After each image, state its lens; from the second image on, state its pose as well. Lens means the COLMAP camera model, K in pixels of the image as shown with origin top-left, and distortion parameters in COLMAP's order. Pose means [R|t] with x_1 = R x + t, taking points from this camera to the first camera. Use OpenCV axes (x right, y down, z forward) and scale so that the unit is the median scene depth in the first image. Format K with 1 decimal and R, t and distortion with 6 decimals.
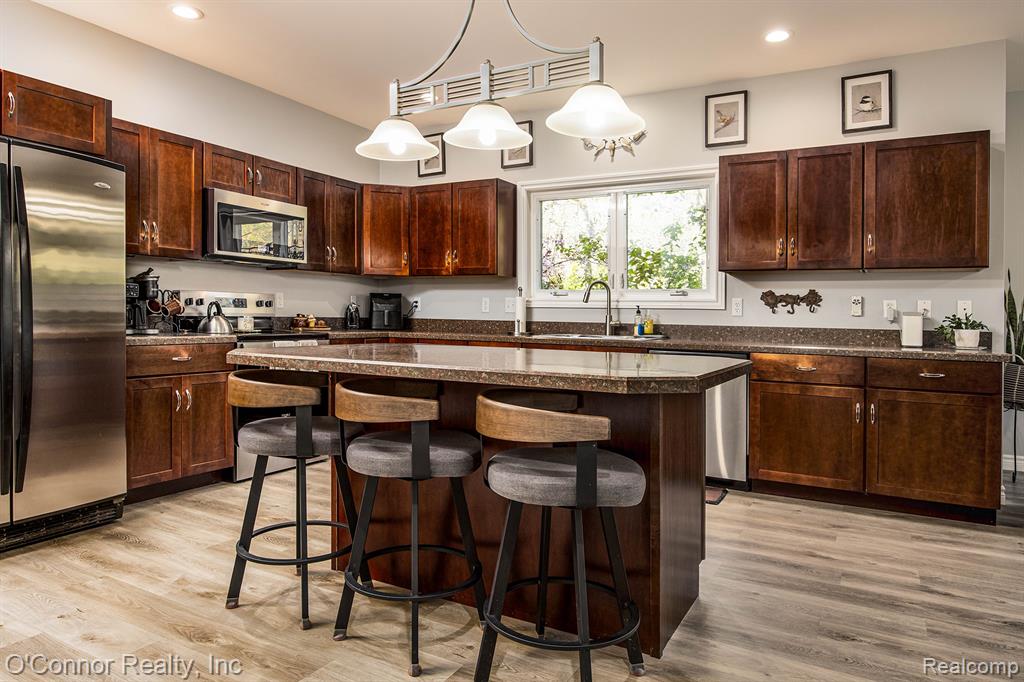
lens RADIAL K [[677.7, 0, 498.7], [0, 677.7, 317.5], [0, 0, 1]] dist [0.000643, -0.000311]
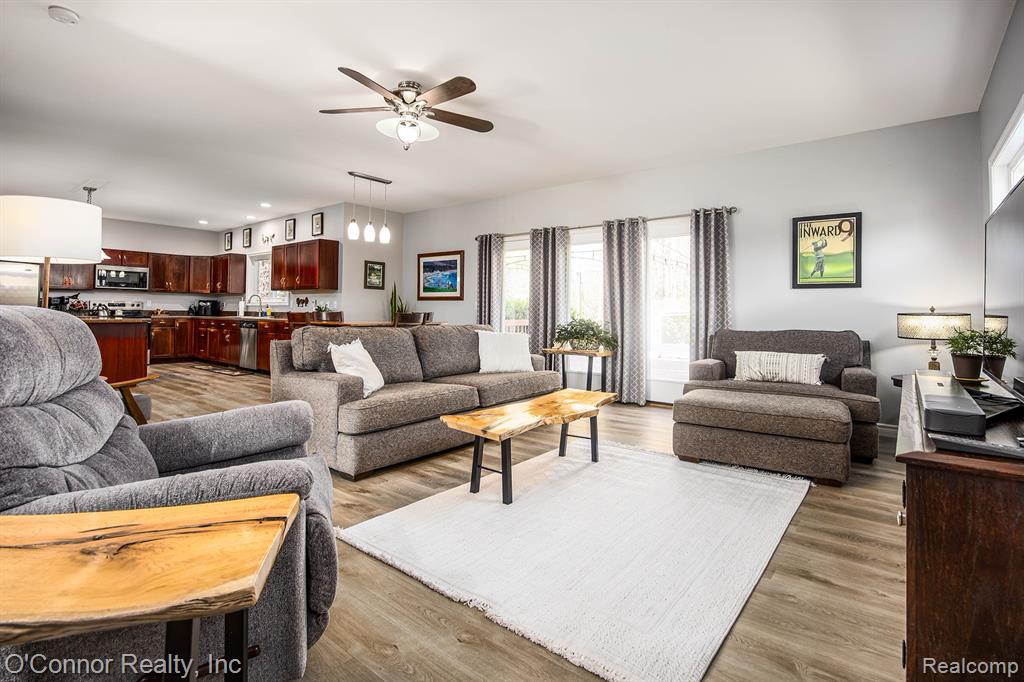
lens RADIAL K [[473.5, 0, 511.3], [0, 473.5, 299.3], [0, 0, 1]] dist [-0.000887, -0.000180]
pose [[0.988569, -0.011928, -0.150297, 1.688038], [0.007046, 0.999431, -0.032973, 0.034138], [0.150605, 0.031537, 0.988091, -0.720849]]
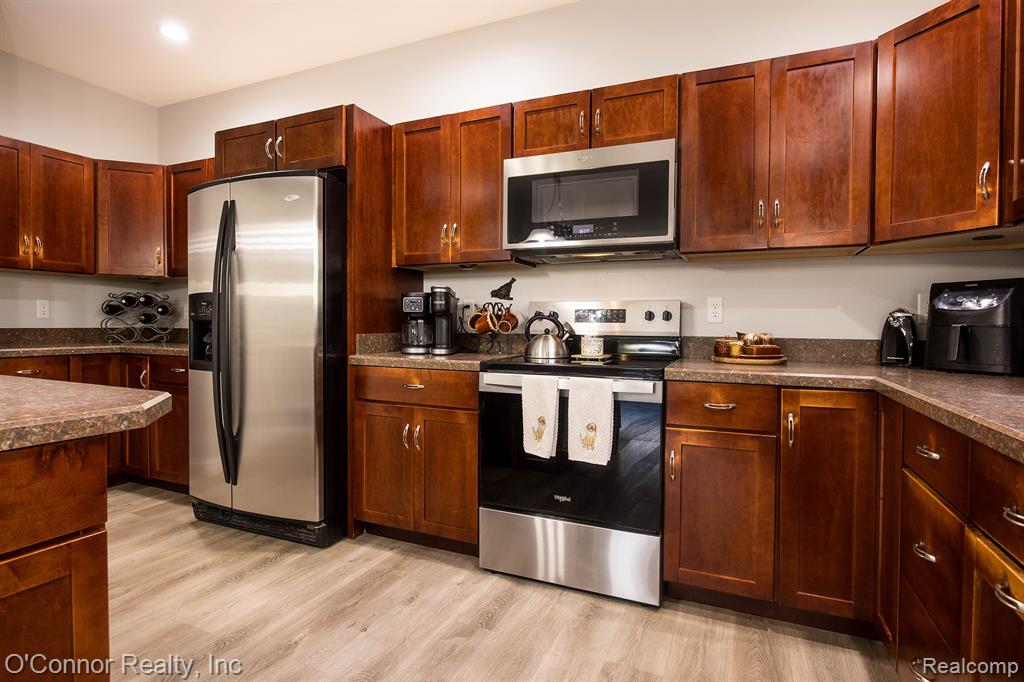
lens RADIAL K [[532.2, 0, 524.2], [0, 532.2, 342.7], [0, 0, 1]] dist [-0.003410, -0.000437]
pose [[0.100657, 0.017151, -0.994773, 0.171624], [-0.011449, 0.999805, 0.016079, -0.002292], [0.994855, 0.009771, 0.100834, 1.031219]]
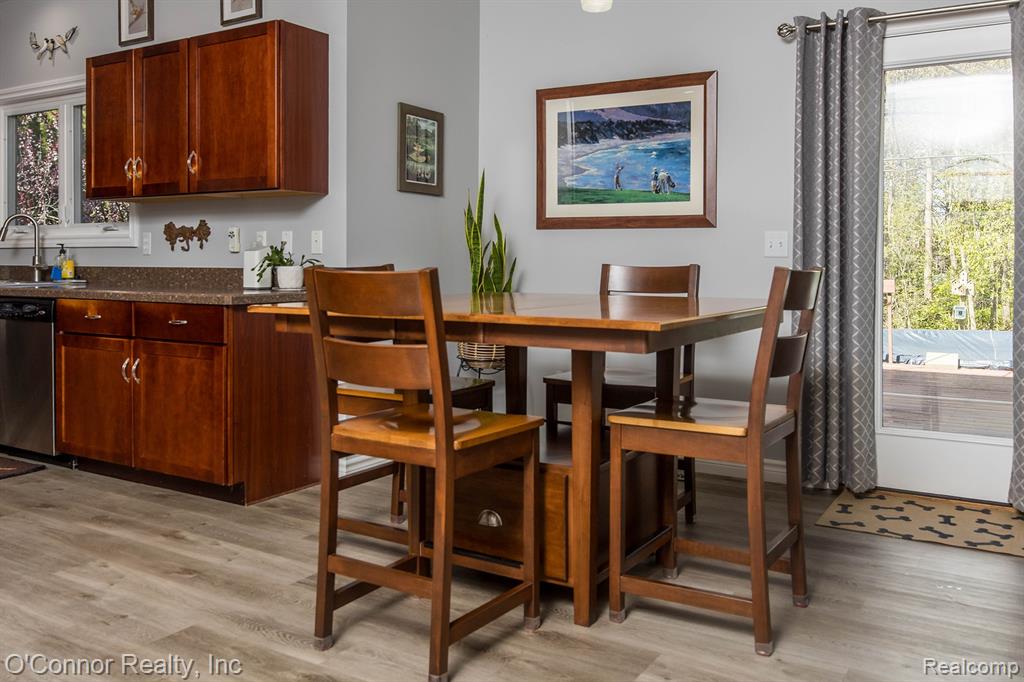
lens RADIAL K [[880.8, 0, 511.4], [0, 880.8, 269.1], [0, 0, 1]] dist [-0.011646, 0.003157]
pose [[0.998298, -0.015199, -0.056298, 1.010180], [0.015338, 0.999880, 0.002047, 0.023297], [0.056260, -0.002907, 0.998412, -0.032528]]
